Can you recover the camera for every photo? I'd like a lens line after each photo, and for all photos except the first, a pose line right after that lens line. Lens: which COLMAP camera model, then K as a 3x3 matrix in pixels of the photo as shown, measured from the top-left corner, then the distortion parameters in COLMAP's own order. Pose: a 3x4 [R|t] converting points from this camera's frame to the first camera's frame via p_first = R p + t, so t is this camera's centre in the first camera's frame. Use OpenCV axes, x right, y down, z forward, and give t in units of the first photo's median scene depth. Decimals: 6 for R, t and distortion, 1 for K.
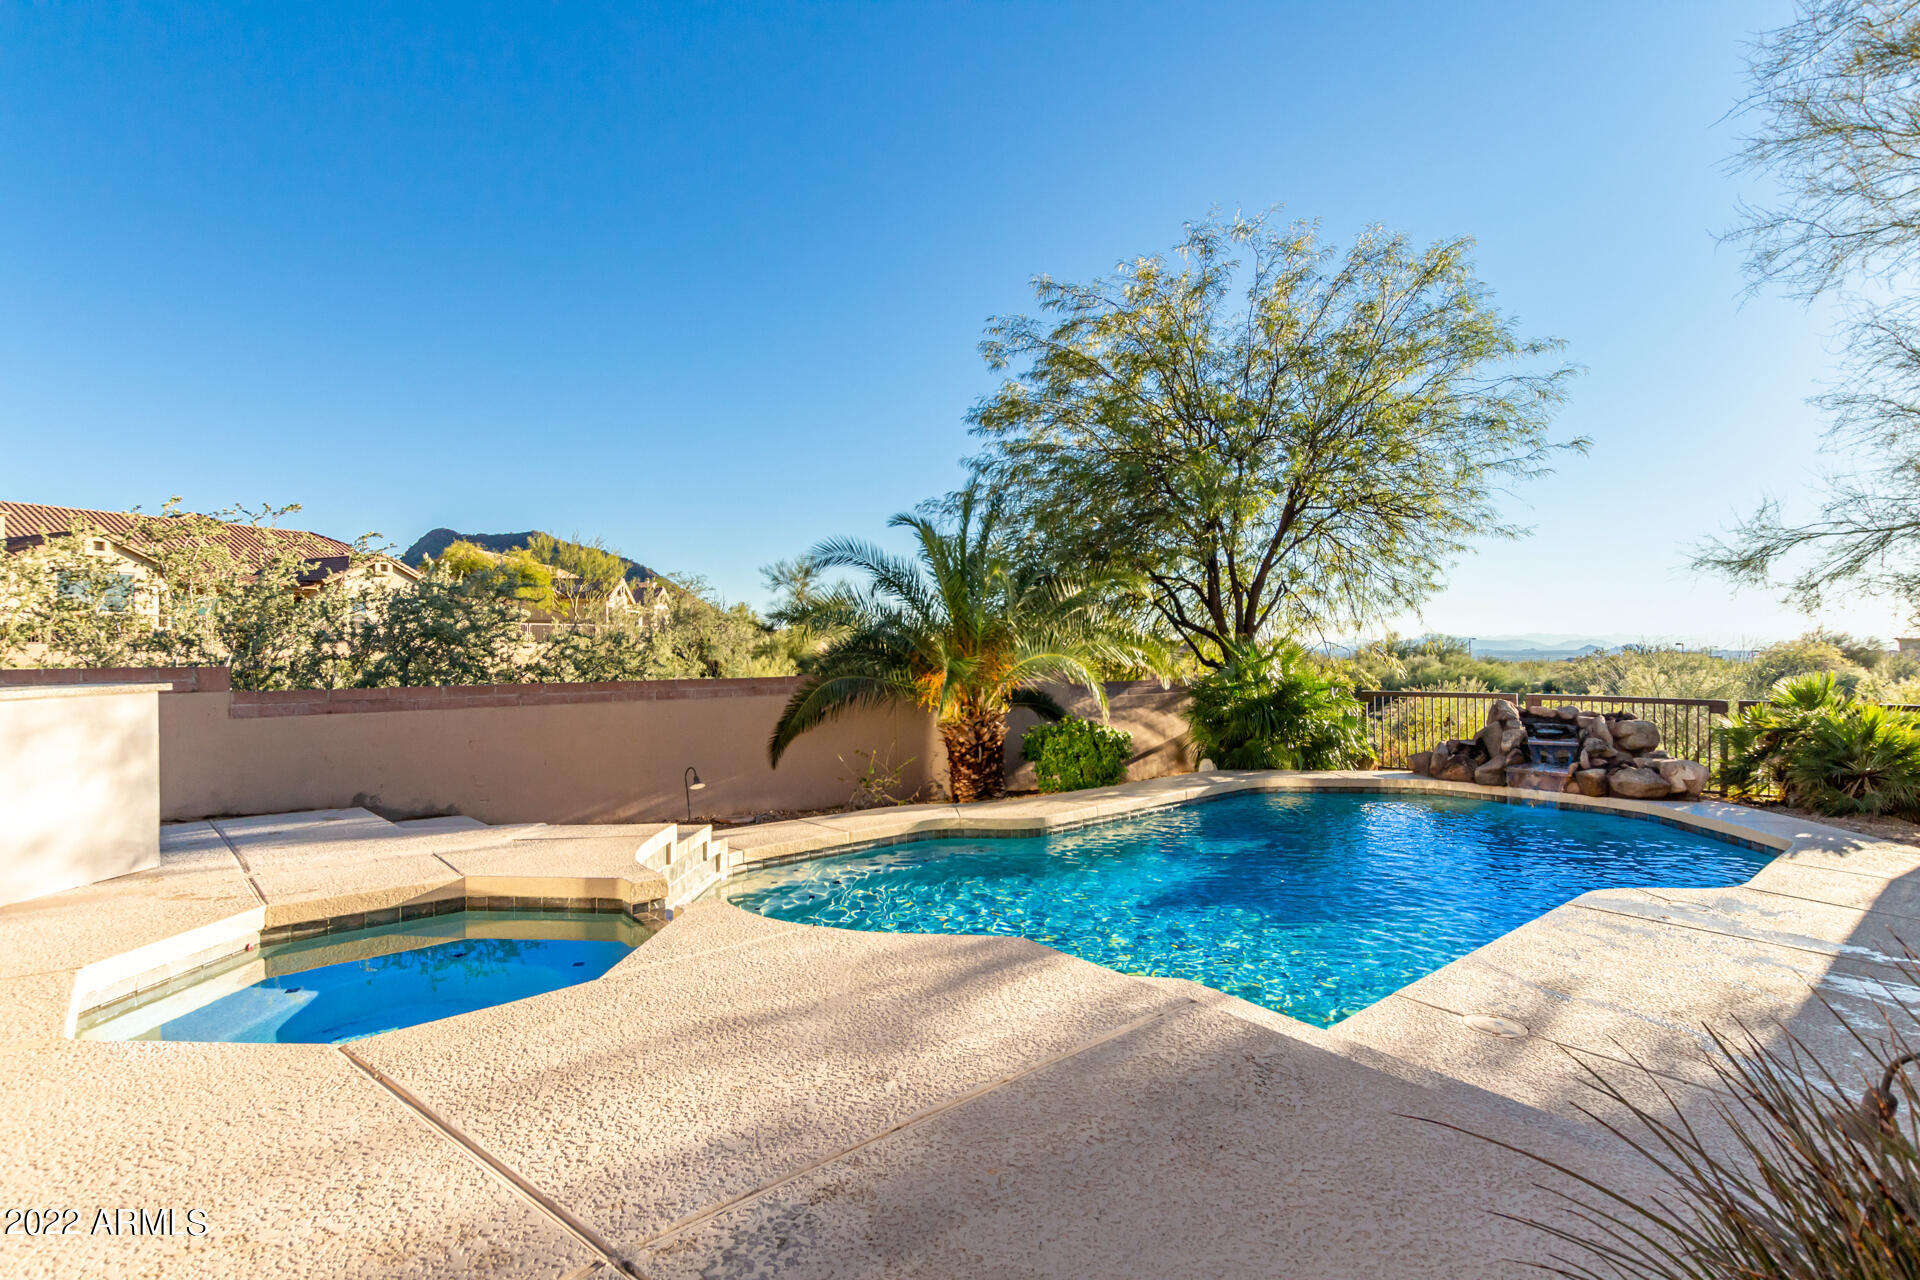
lens RADIAL K [[939.2, 0, 966.7], [0, 939.2, 635.4], [0, 0, 1]] dist [0.016499, 0.001336]
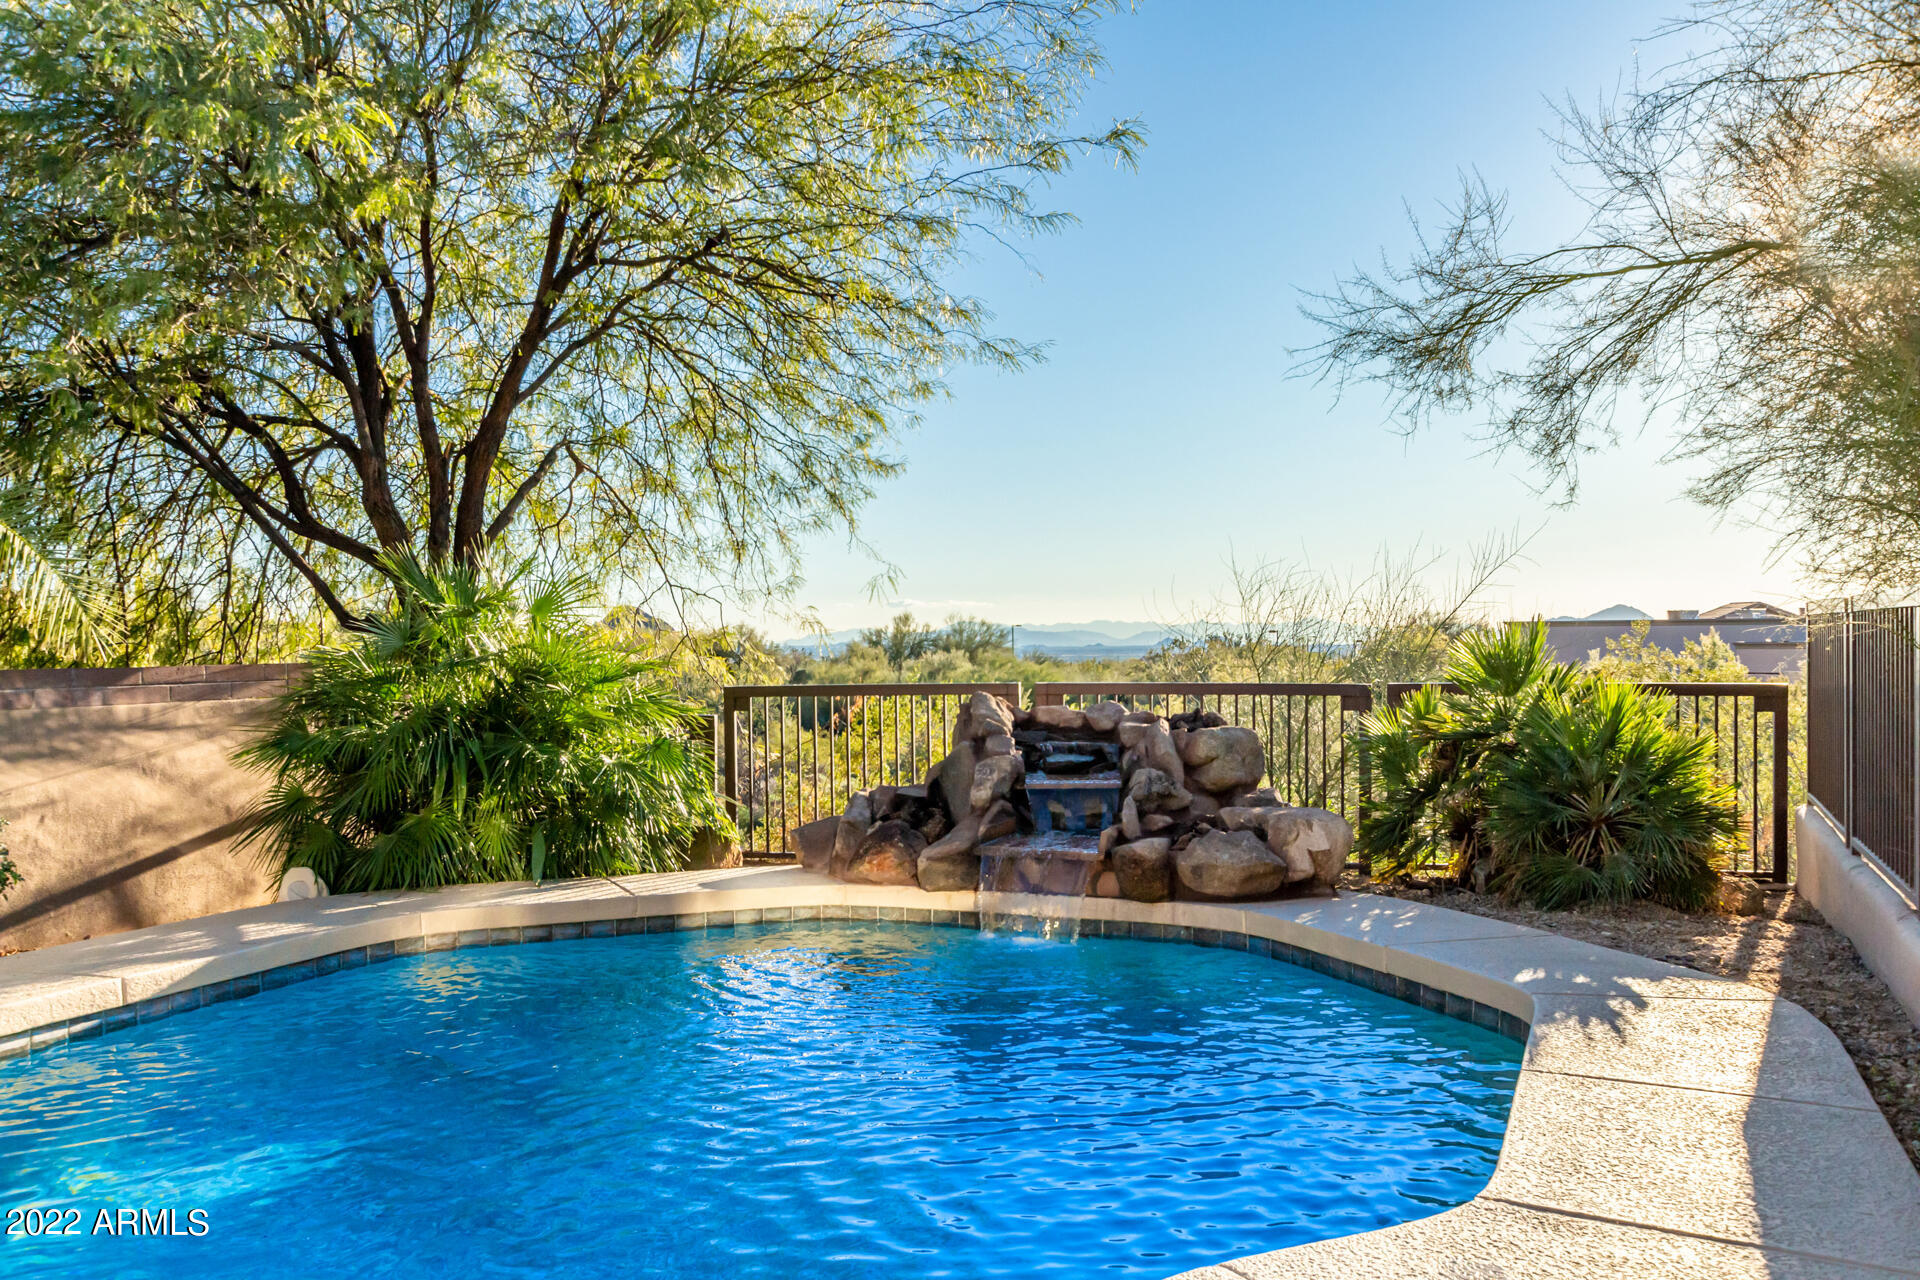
lens RADIAL K [[1606.9, 0, 958.8], [0, 1606.9, 645.1], [0, 0, 1]] dist [-0.004181, 0.007660]
pose [[0.899289, -0.006732, 0.437303, 0.238275], [0.001385, 0.999920, 0.012545, 0.038382], [-0.437353, -0.010676, 0.899227, 0.339371]]
